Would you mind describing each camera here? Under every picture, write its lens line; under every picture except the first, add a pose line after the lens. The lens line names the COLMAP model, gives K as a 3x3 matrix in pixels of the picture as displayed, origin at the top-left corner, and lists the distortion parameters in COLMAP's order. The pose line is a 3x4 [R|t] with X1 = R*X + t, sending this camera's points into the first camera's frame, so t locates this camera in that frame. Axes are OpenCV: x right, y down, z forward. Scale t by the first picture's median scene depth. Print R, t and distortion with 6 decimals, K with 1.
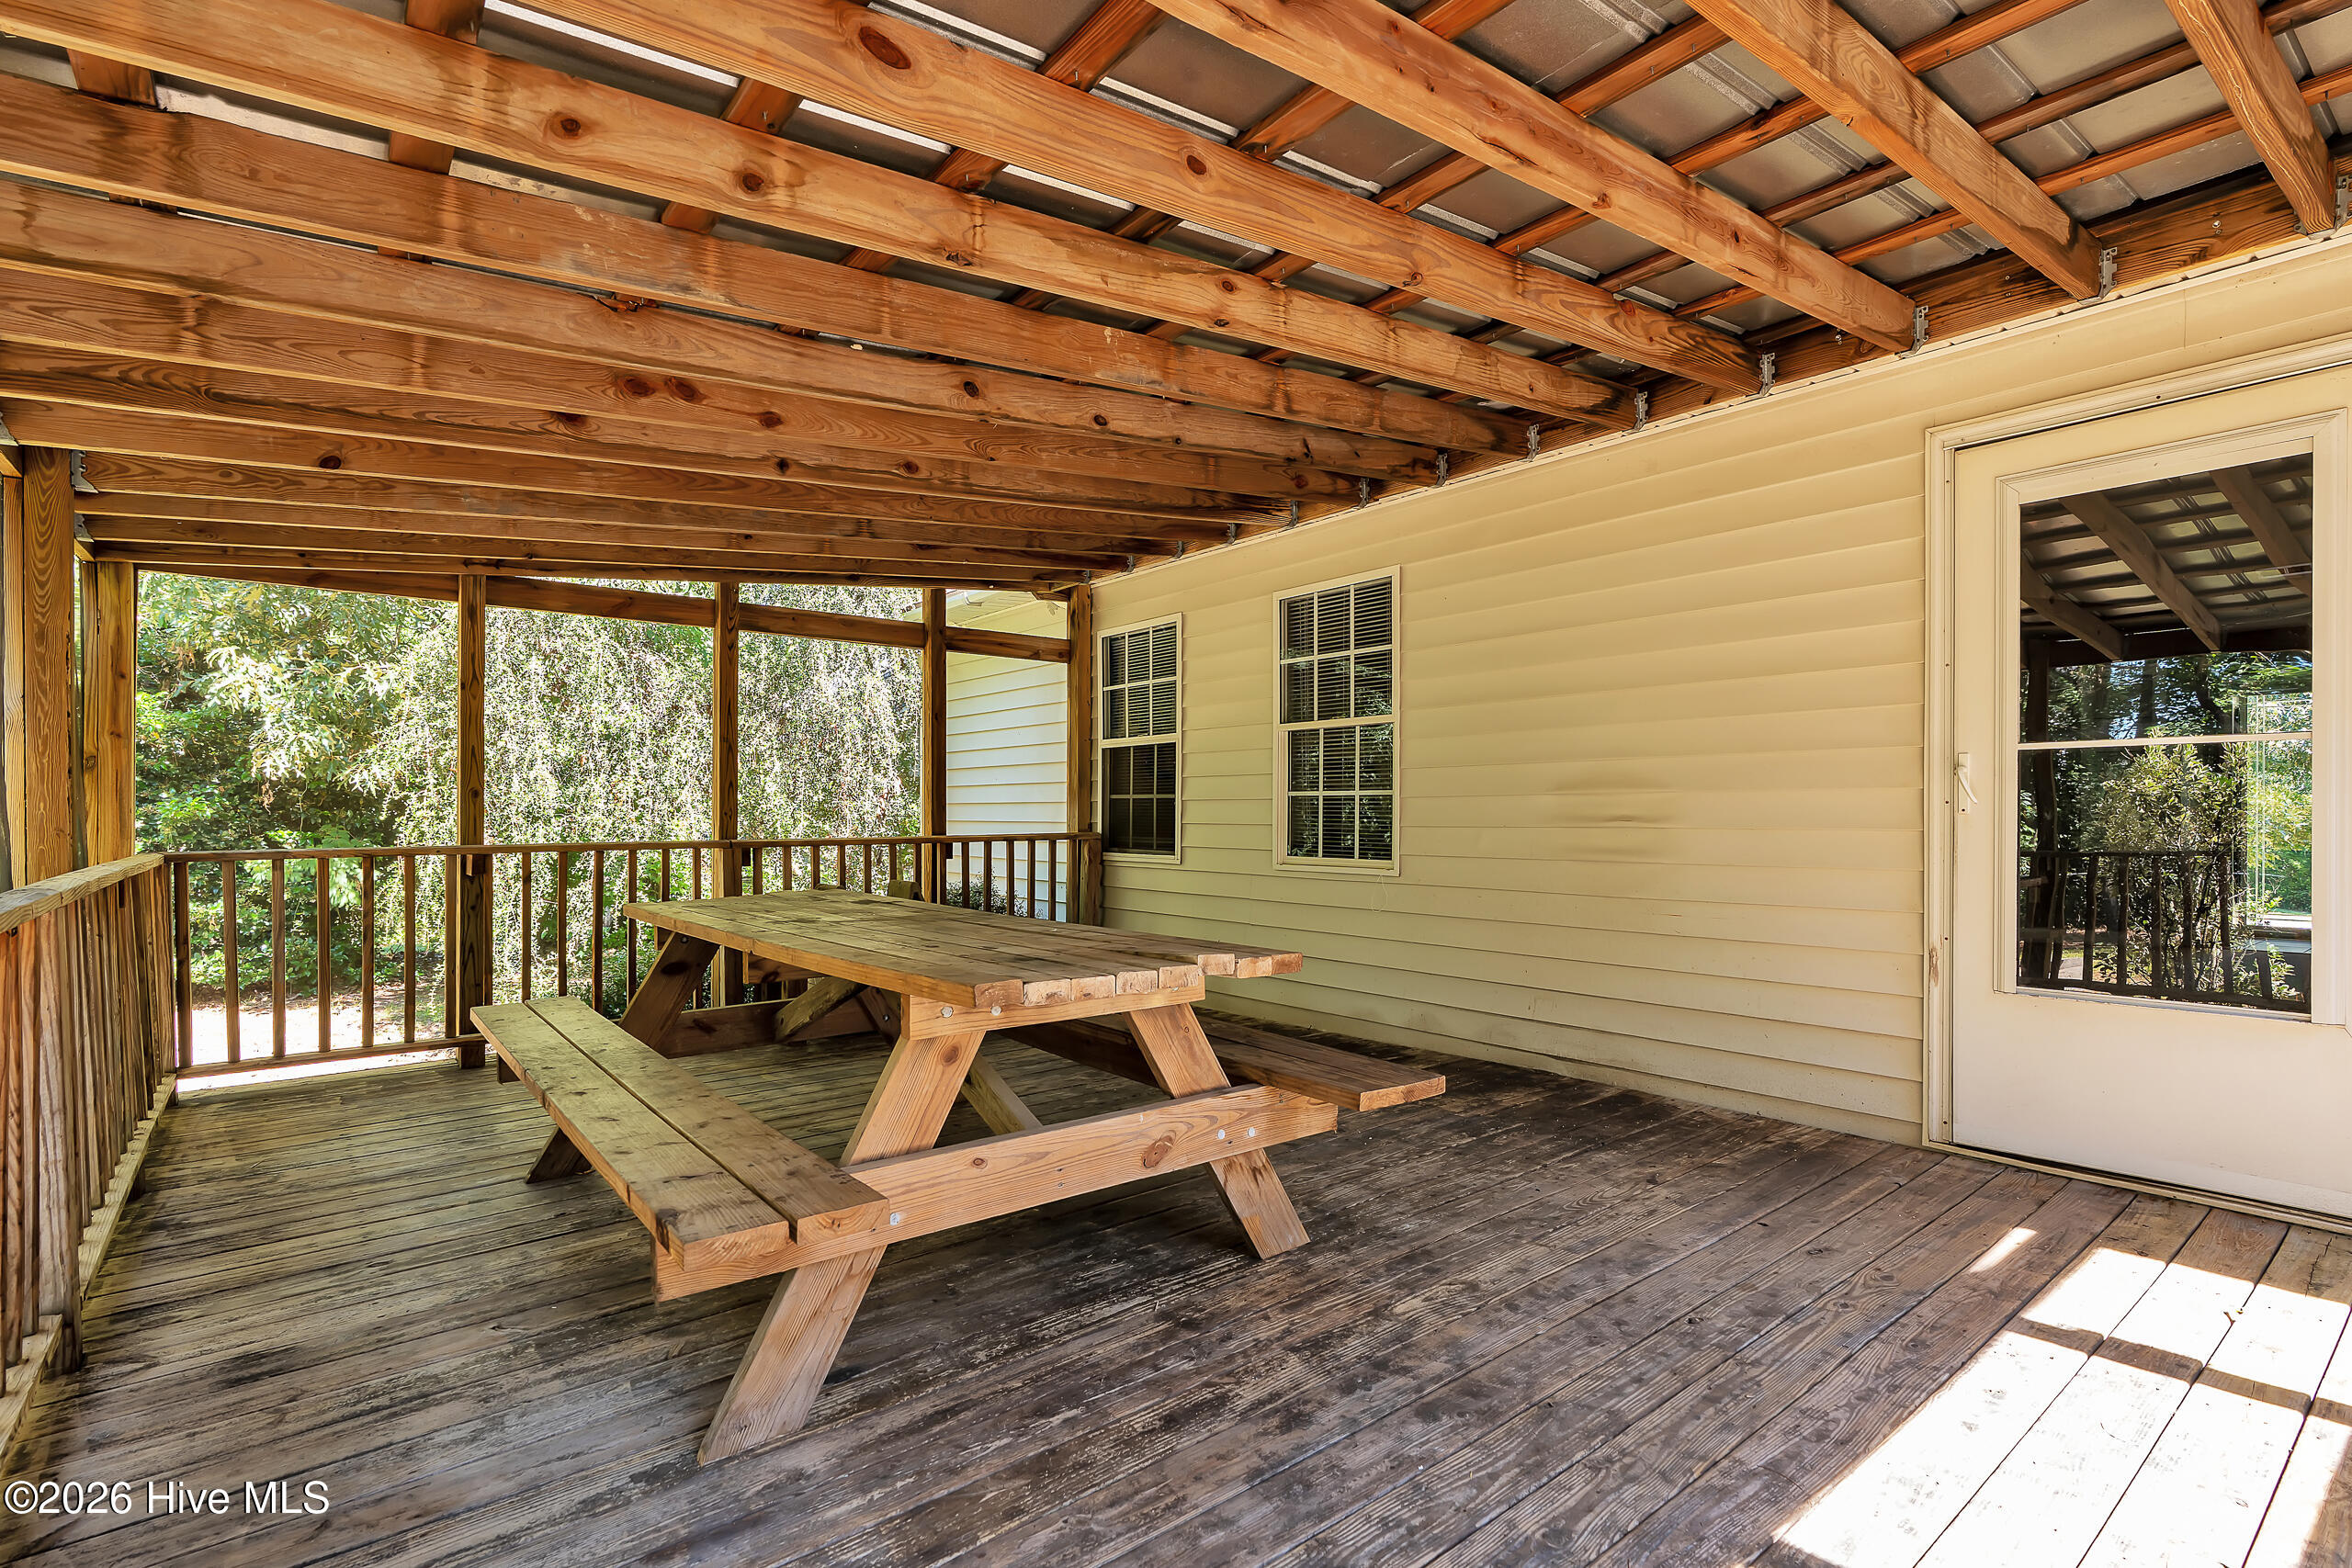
lens RADIAL K [[1123.1, 0, 1176.0], [0, 1123.1, 784.0], [0, 0, 1]] dist [-0.001864, -0.000375]
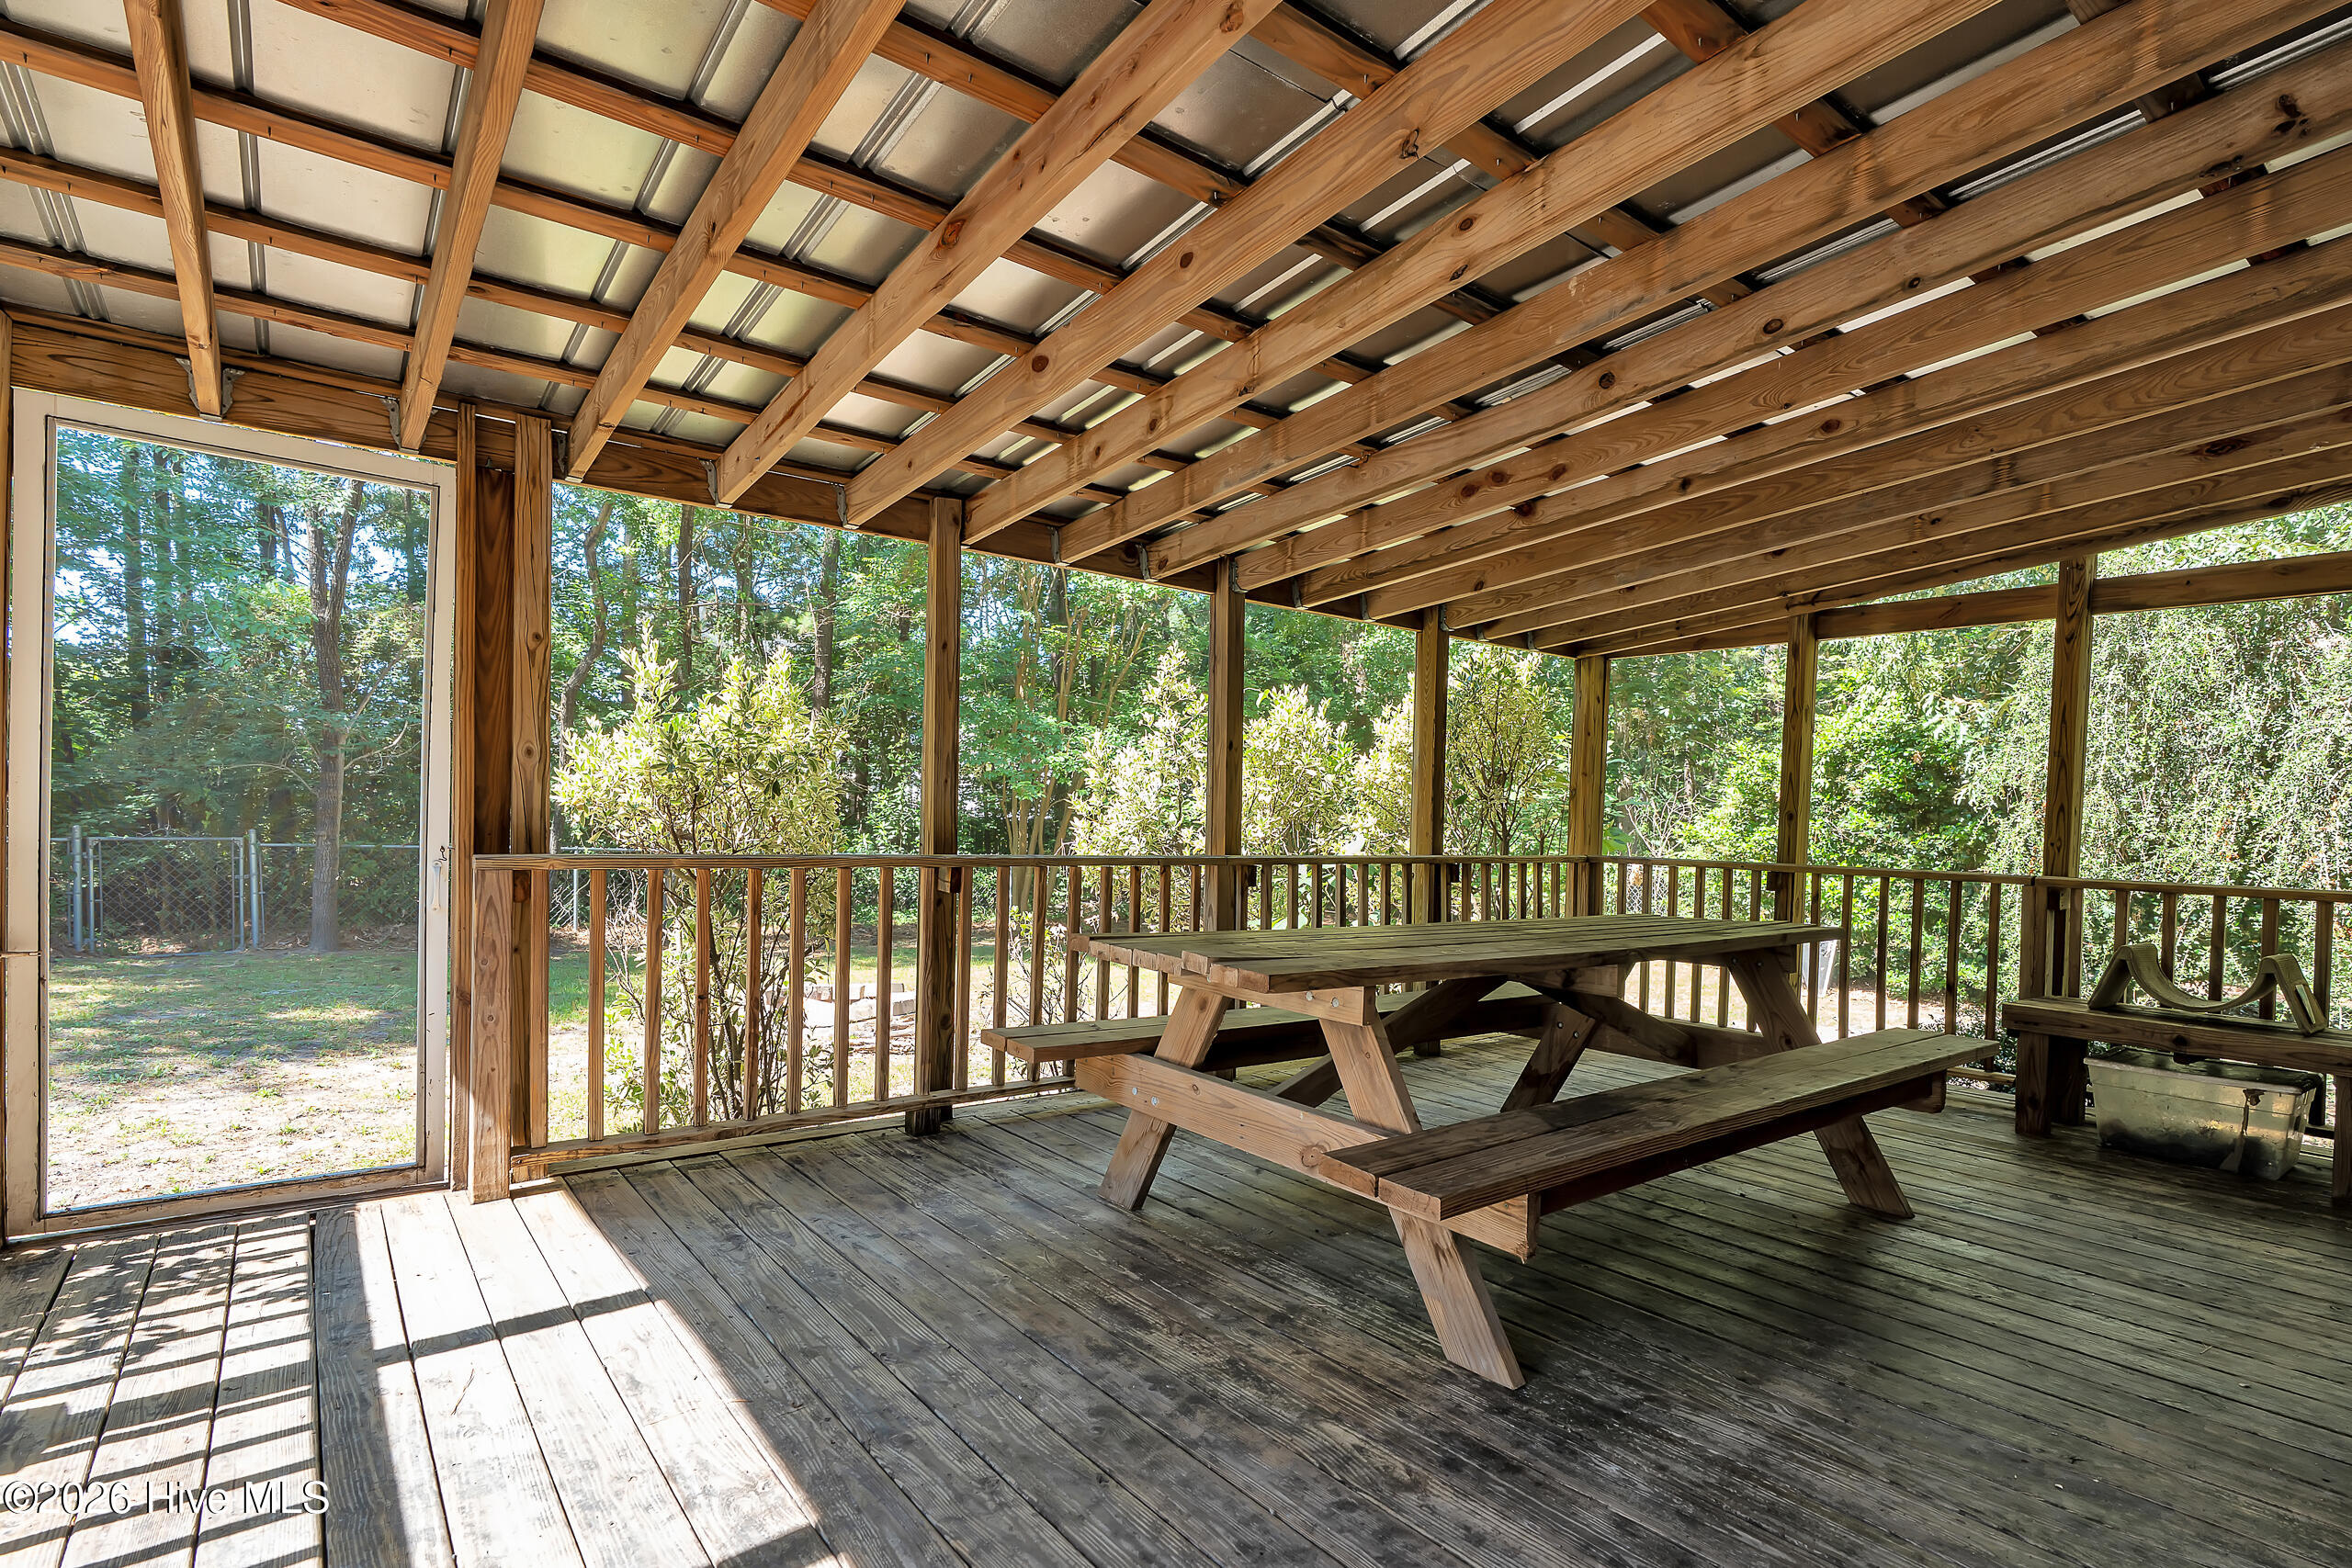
lens RADIAL K [[1145.8, 0, 1178.6], [0, 1145.8, 810.7], [0, 0, 1]] dist [-0.001506, -0.000155]
pose [[-0.017293, 0.000445, -0.999850, 0.702224], [-0.003710, 0.999993, 0.000510, 0.006070], [0.999844, 0.003719, -0.017291, 0.600344]]
